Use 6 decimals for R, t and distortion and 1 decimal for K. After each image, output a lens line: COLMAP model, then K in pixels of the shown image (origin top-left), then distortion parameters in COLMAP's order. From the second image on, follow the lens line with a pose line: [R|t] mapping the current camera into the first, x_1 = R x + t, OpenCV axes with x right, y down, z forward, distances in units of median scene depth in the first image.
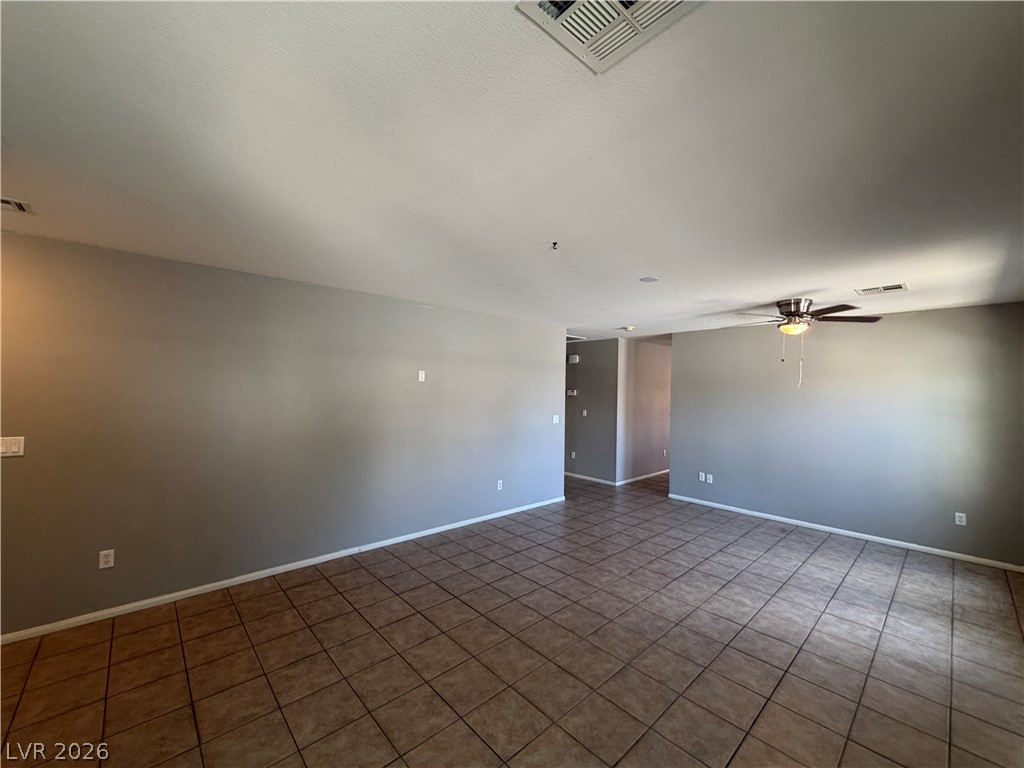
lens RADIAL K [[409.0, 0, 511.1], [0, 409.0, 377.8], [0, 0, 1]] dist [0.006435, -0.002066]
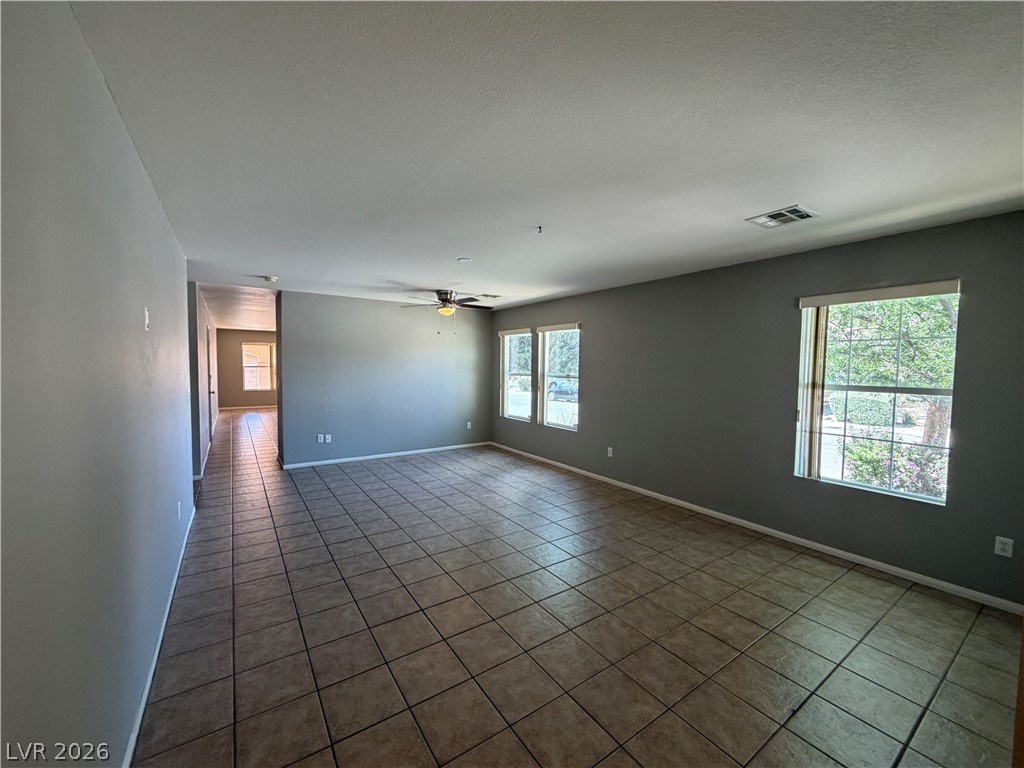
lens RADIAL K [[409.0, 0, 507.1], [0, 409.0, 381.7], [0, 0, 1]] dist [0.006435, -0.002066]
pose [[0.143618, -0.055676, 0.988066, -0.673581], [-0.040070, 0.997270, 0.062019, 0.024367], [-0.988822, -0.048499, 0.140995, 0.568897]]
